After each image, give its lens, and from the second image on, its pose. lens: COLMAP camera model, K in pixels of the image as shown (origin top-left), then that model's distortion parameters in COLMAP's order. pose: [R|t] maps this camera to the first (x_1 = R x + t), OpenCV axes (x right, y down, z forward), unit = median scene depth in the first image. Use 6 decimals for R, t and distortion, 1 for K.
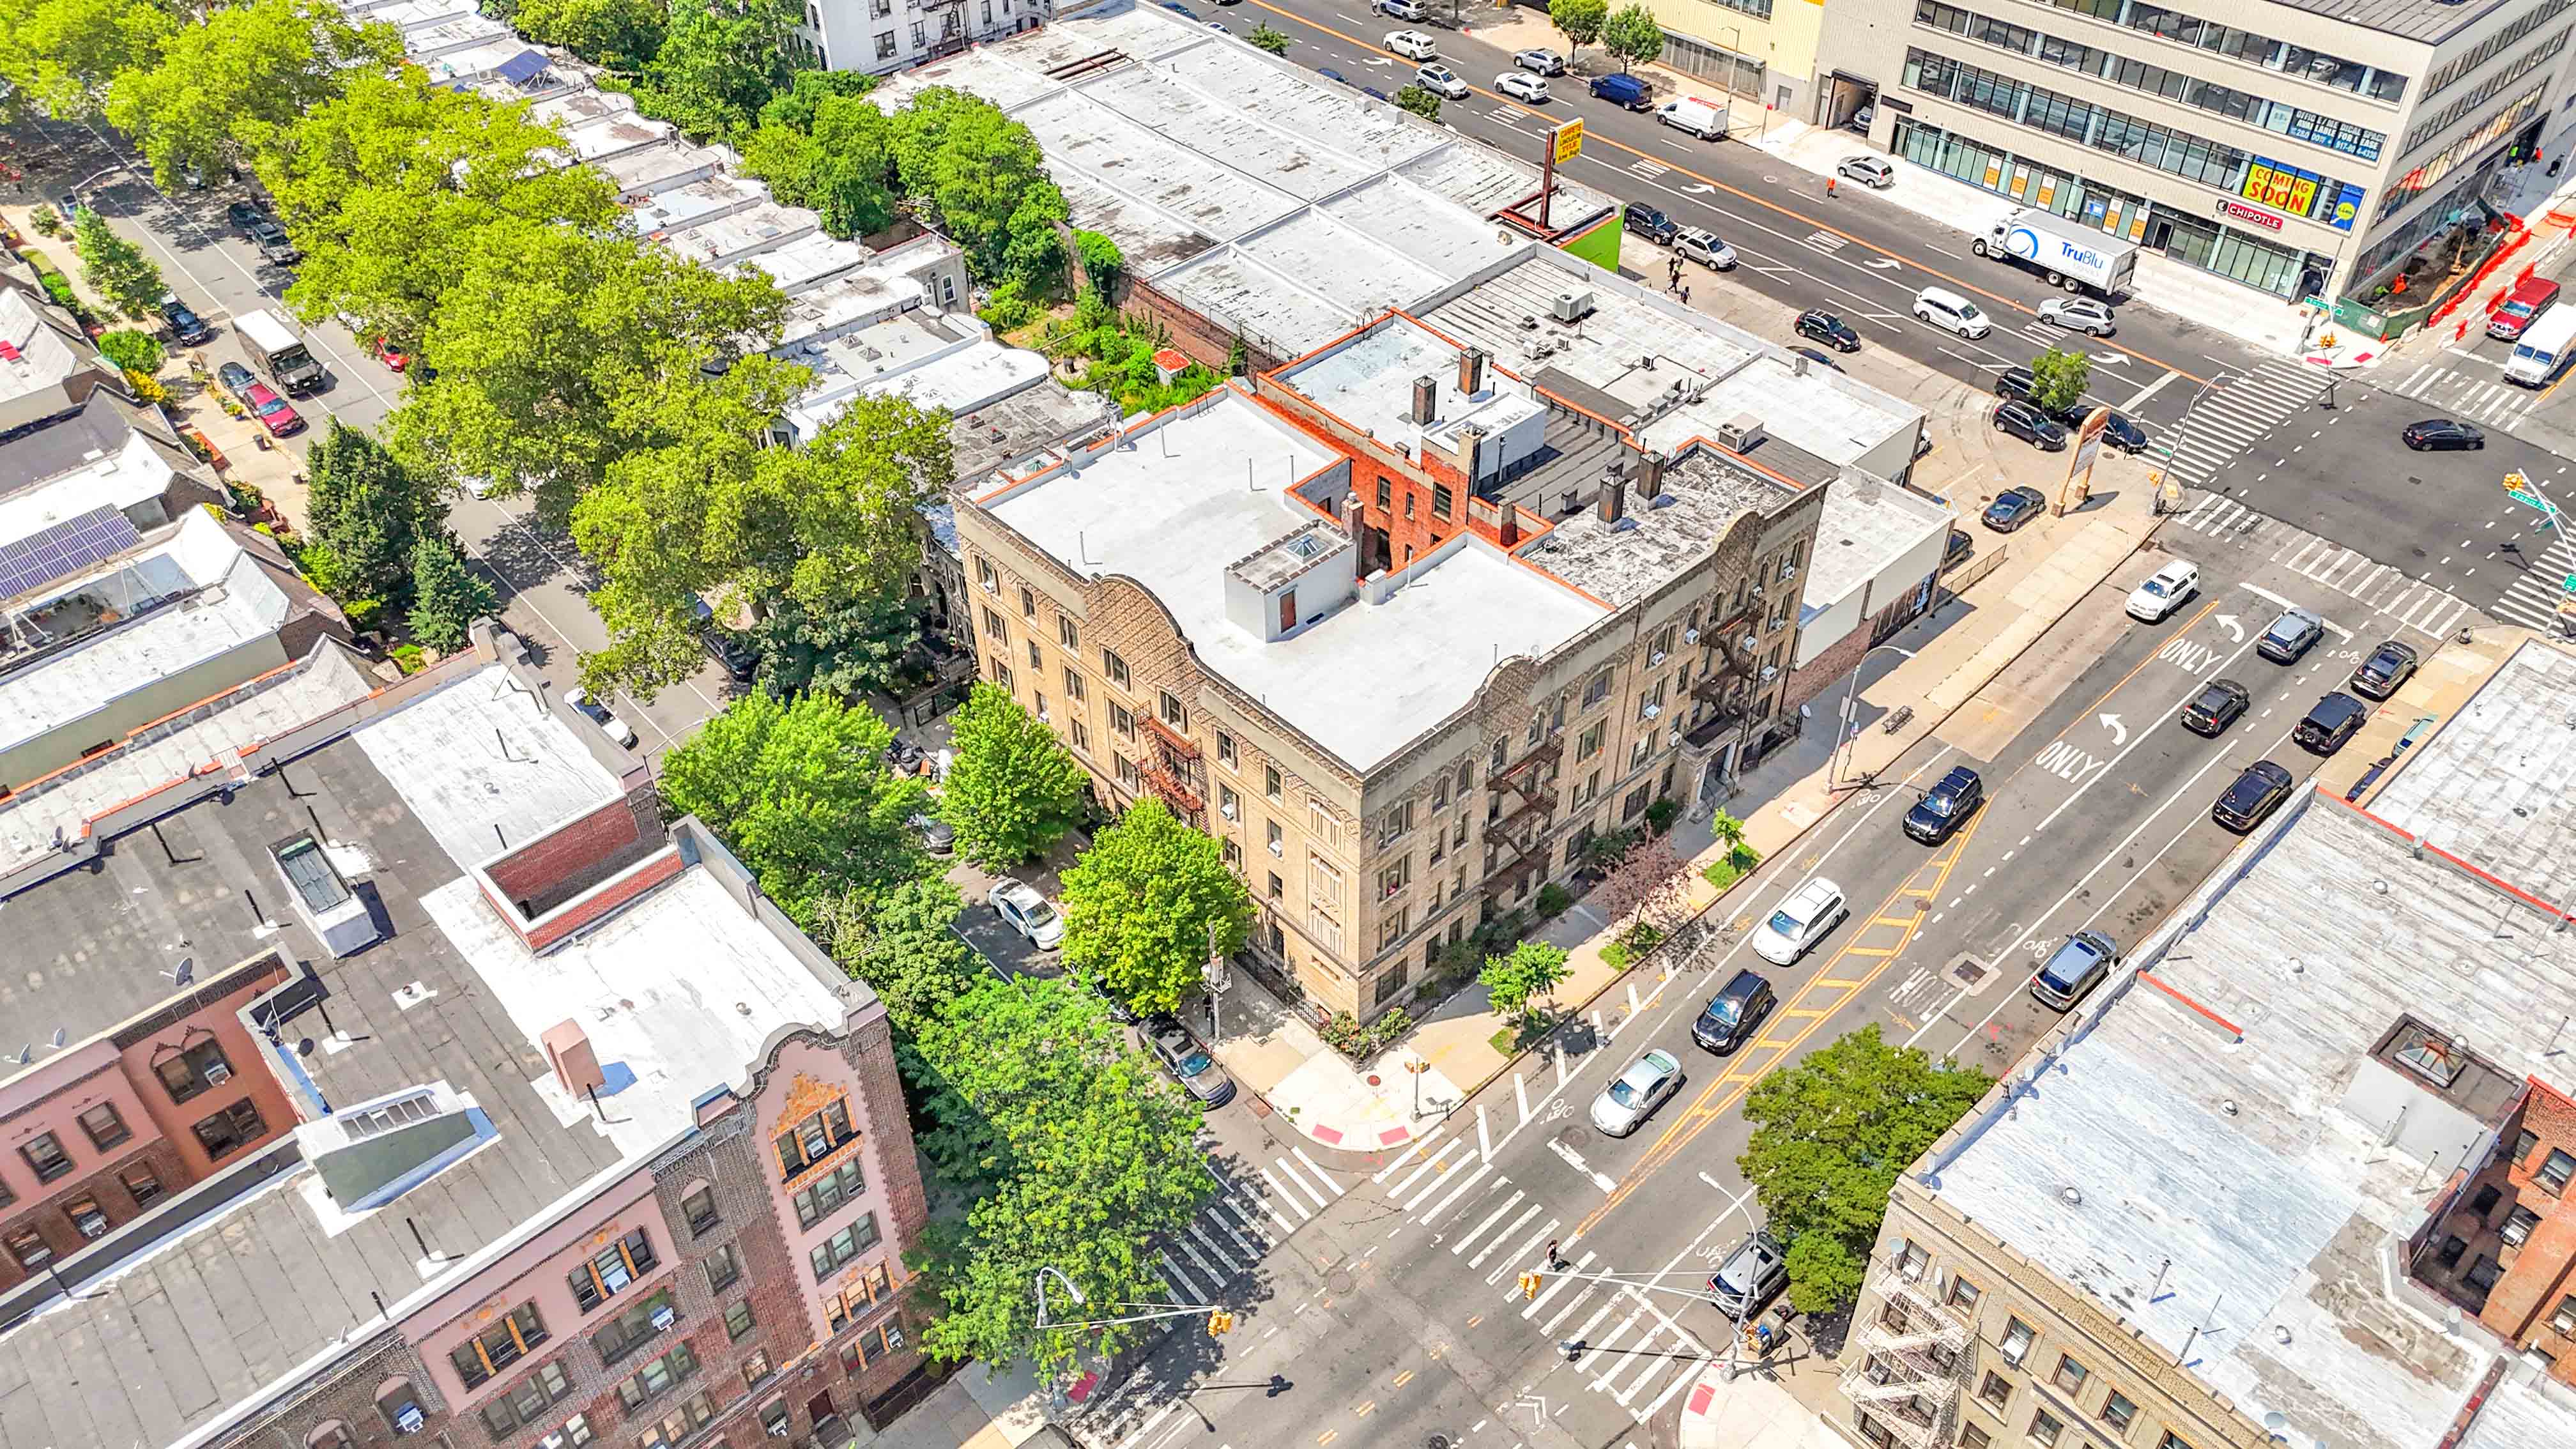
lens RADIAL K [[1925.0, 0, 1288.0], [0, 1925.0, 724.5], [0, 0, 1]] dist [0.034247, -0.005939]
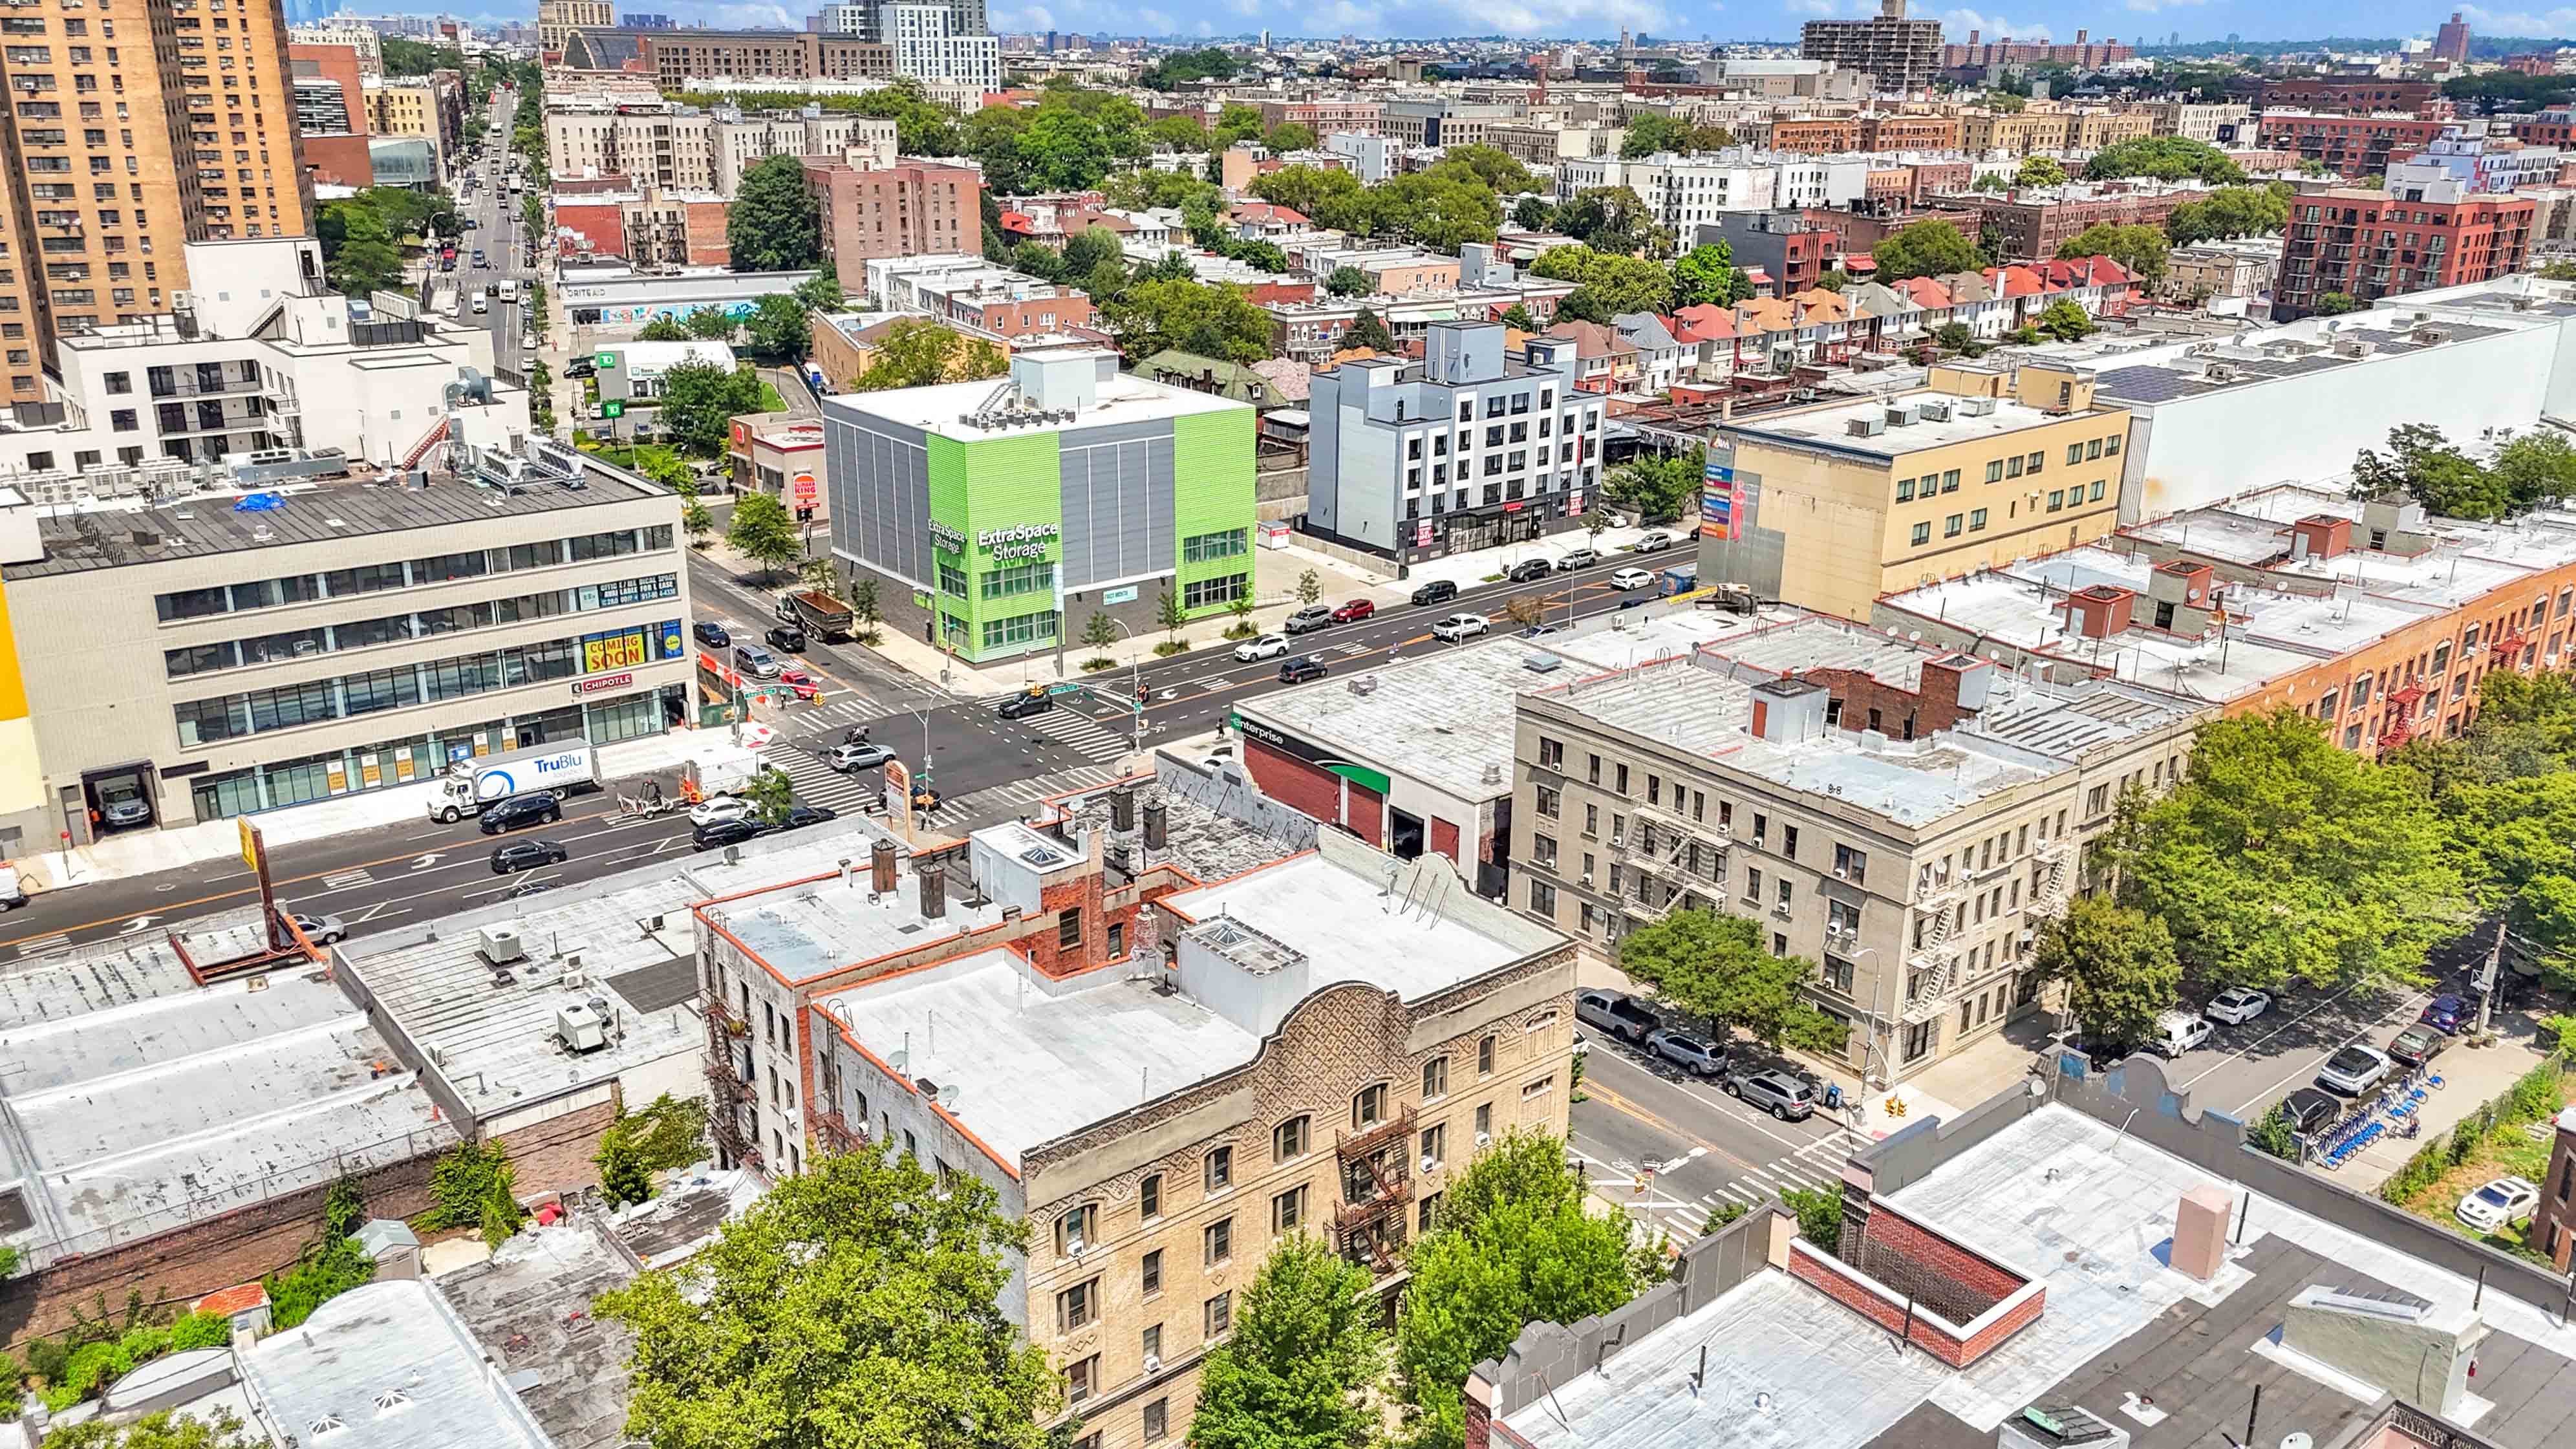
lens RADIAL K [[2000.9, 0, 1288.0], [0, 2000.9, 724.5], [0, 0, 1]] dist [0.026950, -0.000851]
pose [[0.055256, -0.306948, 0.950121, -0.772679], [0.643113, 0.738842, 0.201291, -0.306921], [-0.763775, 0.599912, 0.238227, 0.614367]]
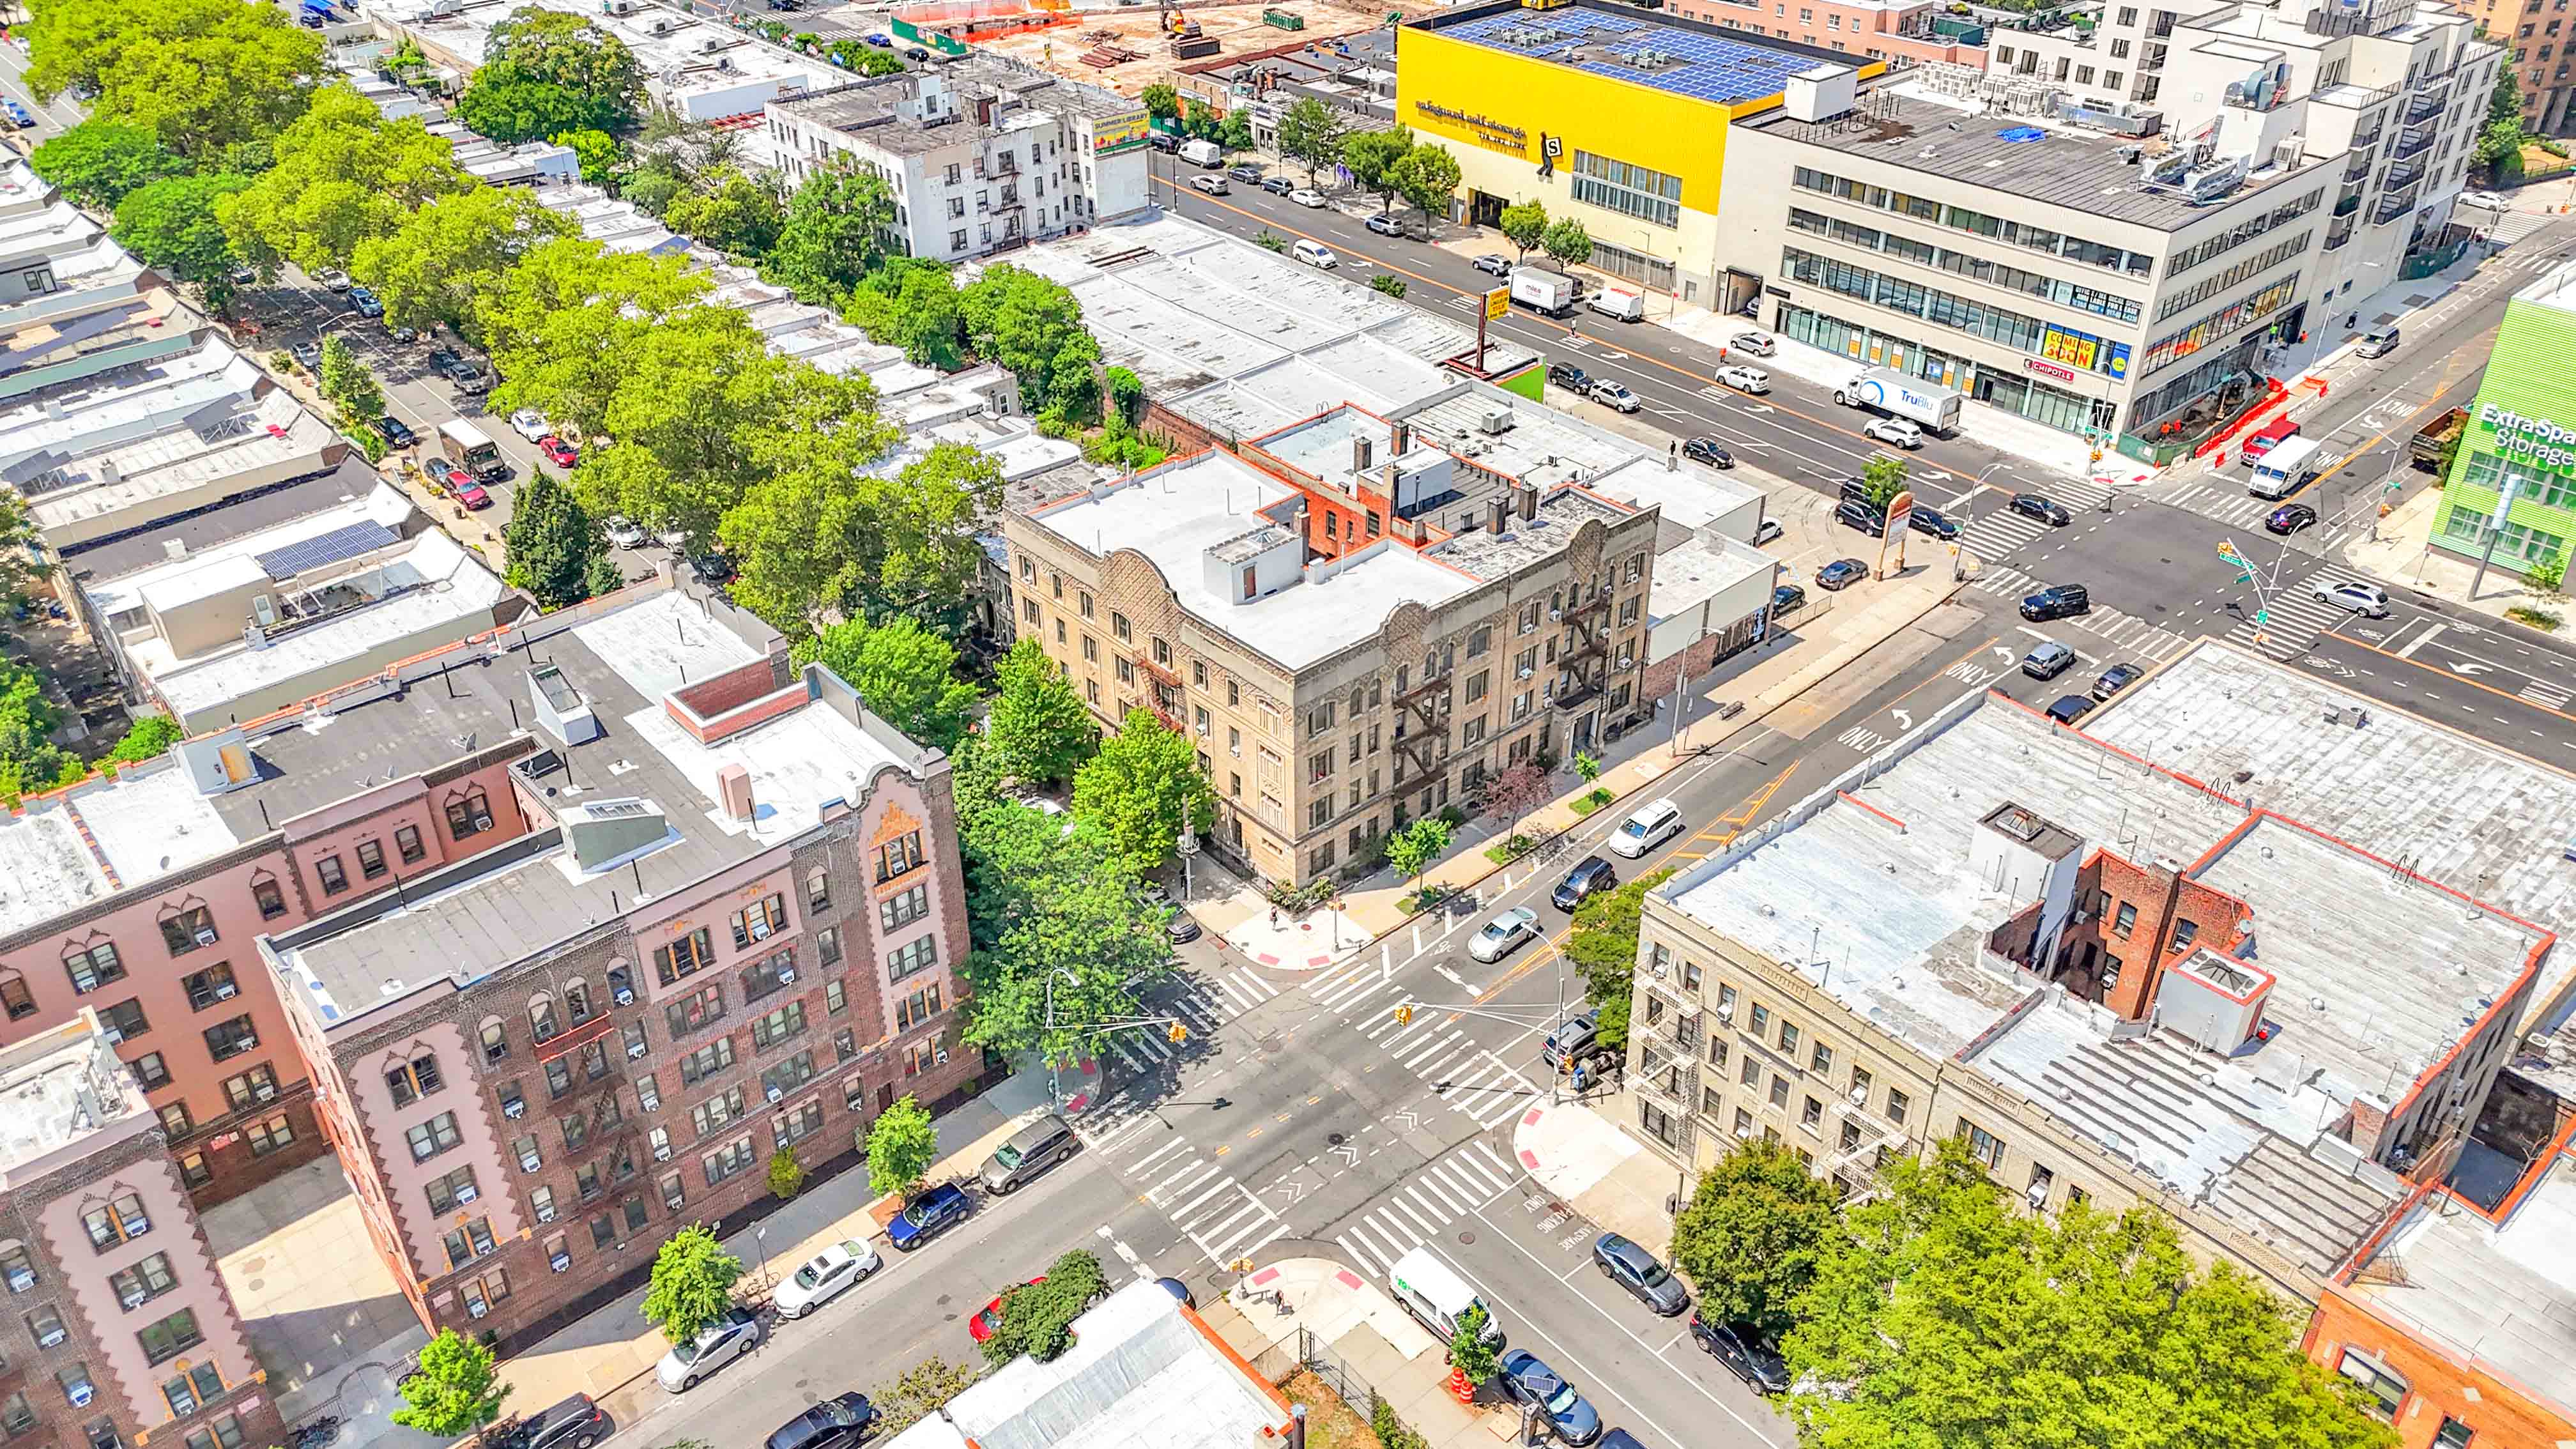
lens RADIAL K [[1942.5, 0, 1288.0], [0, 1942.5, 724.5], [0, 0, 1]] dist [0.068619, -0.109767]
pose [[0.999706, 0.015597, -0.018551, 0.047404], [-0.018112, 0.989380, -0.144217, 0.207245], [0.016105, 0.144511, 0.989372, -0.293162]]
